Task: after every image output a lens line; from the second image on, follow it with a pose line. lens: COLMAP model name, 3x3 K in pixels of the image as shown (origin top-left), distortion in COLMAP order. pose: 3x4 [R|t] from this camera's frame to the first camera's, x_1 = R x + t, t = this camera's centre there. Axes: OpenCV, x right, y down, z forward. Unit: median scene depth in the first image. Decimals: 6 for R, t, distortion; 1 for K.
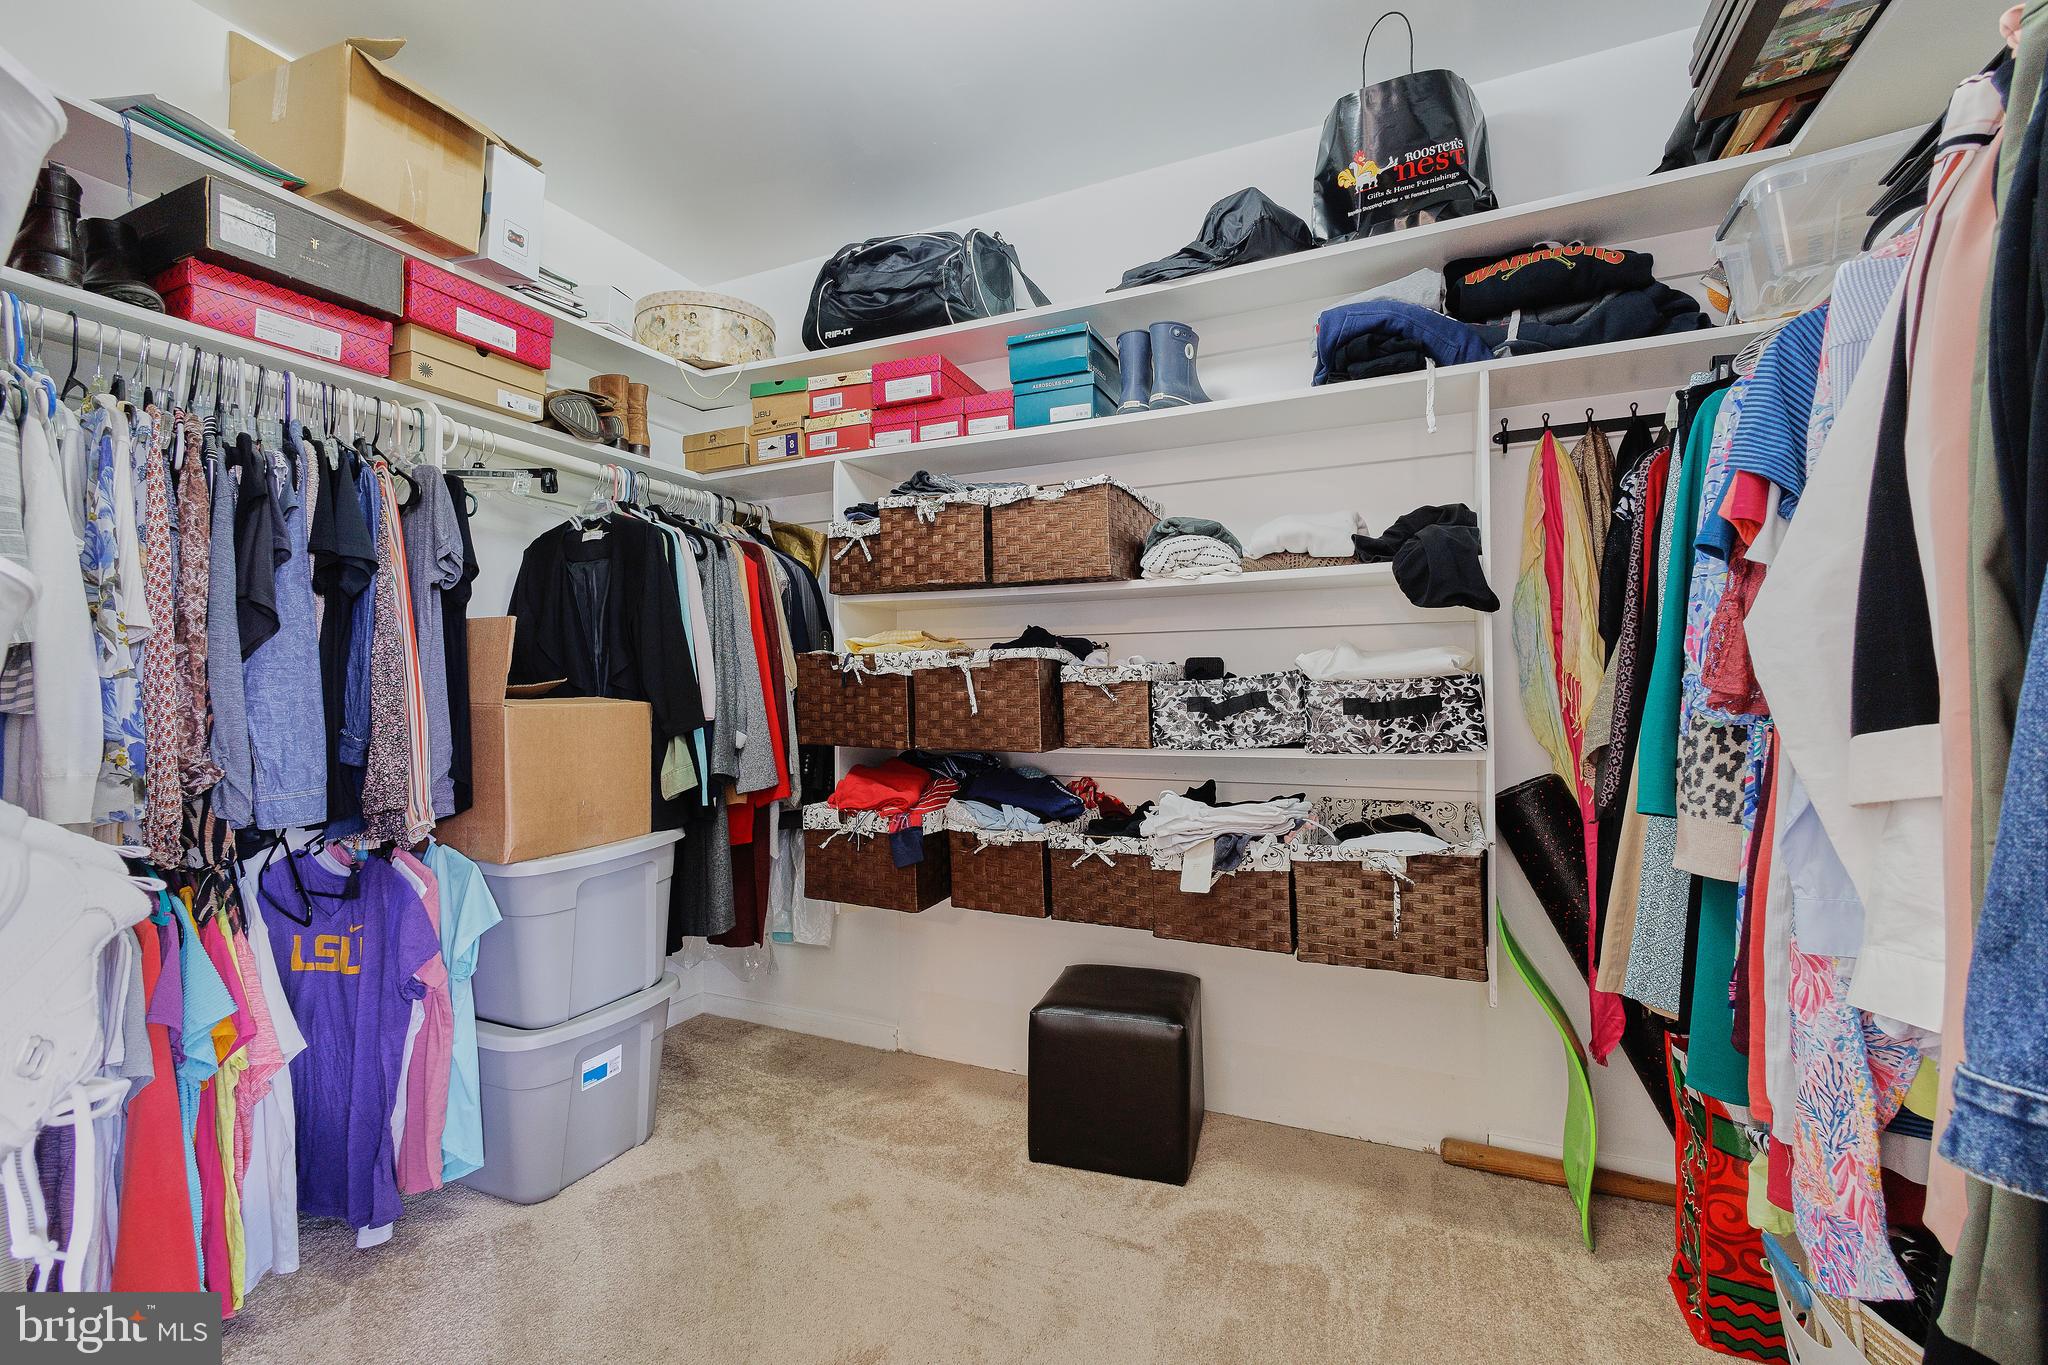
lens RADIAL K [[881.1, 0, 1019.2], [0, 881.1, 684.8], [0, 0, 1]] dist [-0.000588, -0.000208]
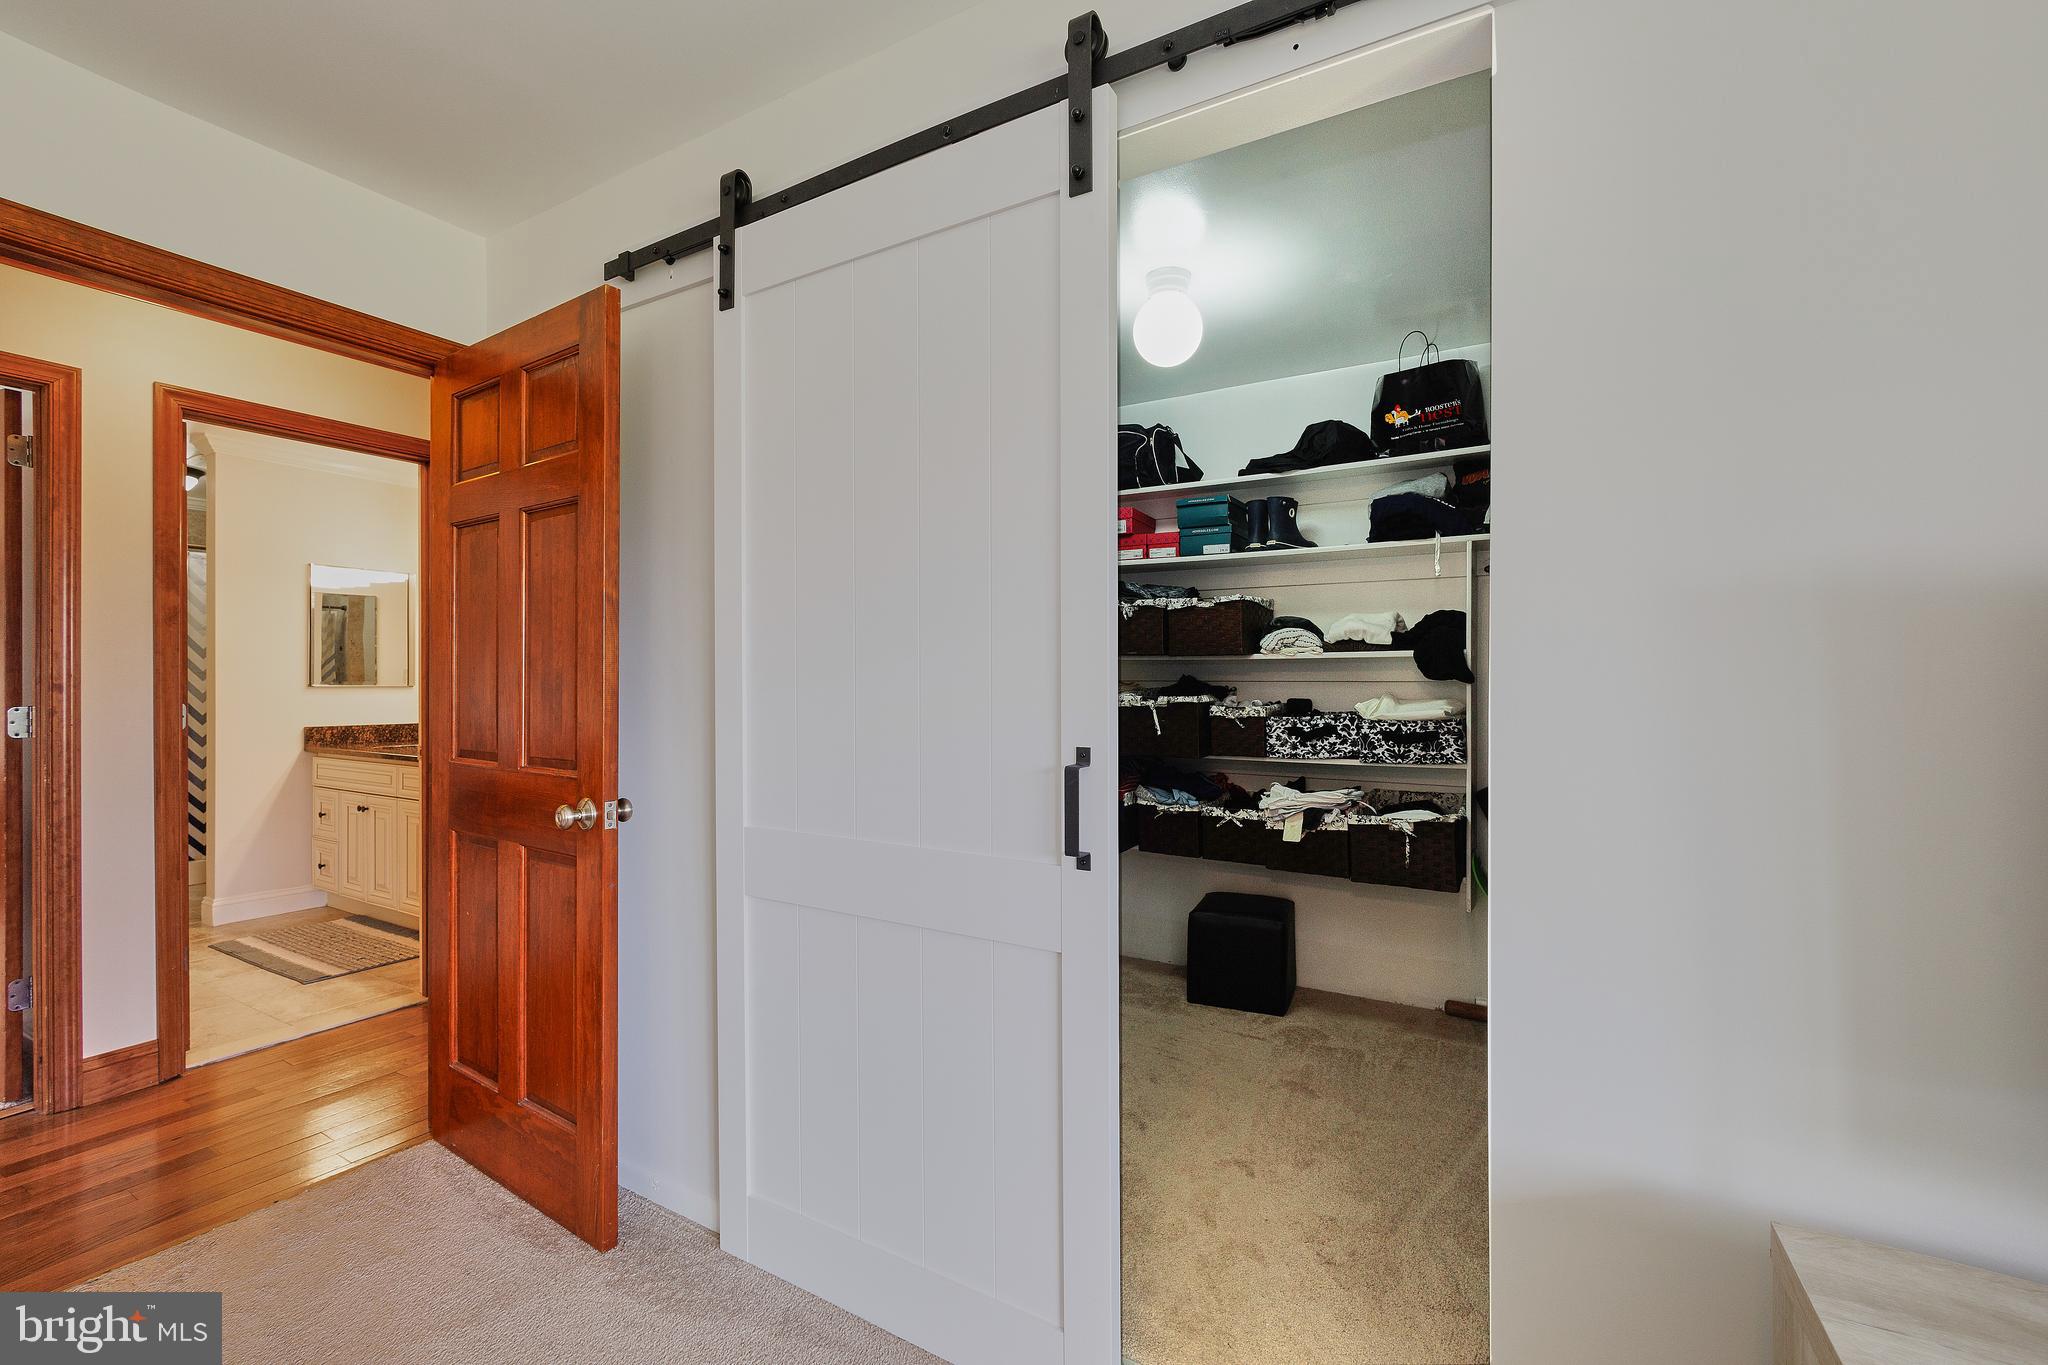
lens RADIAL K [[881.1, 0, 1021.1], [0, 881.1, 683.7], [0, 0, 1]] dist [-0.000588, -0.000208]
pose [[0.994496, 0.008996, -0.104391, -0.138083], [-0.007631, 0.999880, 0.013470, -0.086000], [0.104500, -0.012600, 0.994445, -0.707129]]
